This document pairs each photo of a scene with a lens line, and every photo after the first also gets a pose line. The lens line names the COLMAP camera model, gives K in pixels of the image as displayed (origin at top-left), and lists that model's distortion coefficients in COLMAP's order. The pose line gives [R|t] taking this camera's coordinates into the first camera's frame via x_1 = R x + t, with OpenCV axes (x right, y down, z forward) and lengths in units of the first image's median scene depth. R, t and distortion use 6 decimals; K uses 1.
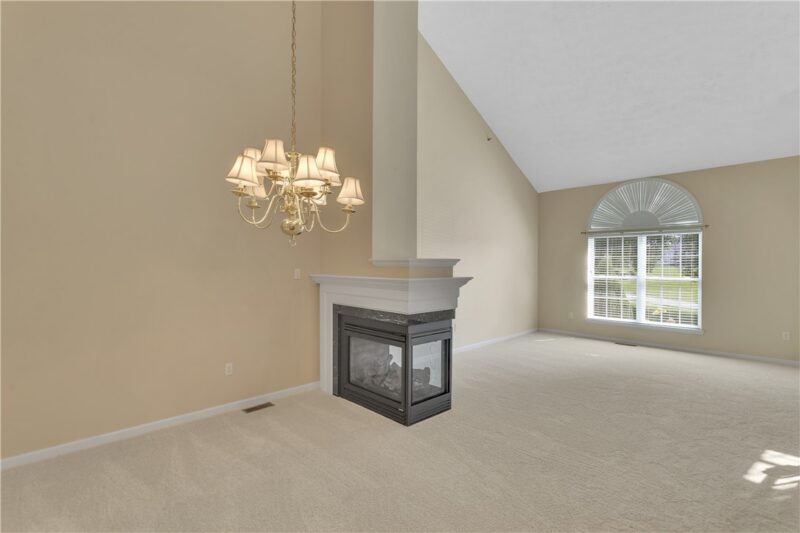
lens RADIAL K [[364.4, 0, 398.7], [0, 364.4, 264.7], [0, 0, 1]] dist [-0.001478, -0.000461]
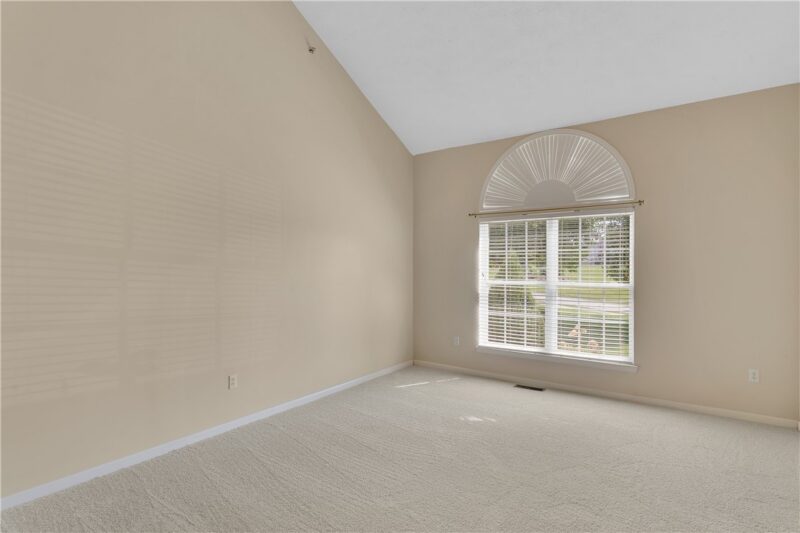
lens RADIAL K [[410.3, 0, 397.0], [0, 410.3, 267.8], [0, 0, 1]] dist [-0.003388, -0.000897]
pose [[0.984762, 0.000083, 0.173907, 0.263770], [0.000555, 0.999993, -0.003623, 0.010105], [-0.173906, 0.003664, 0.984755, 0.322108]]
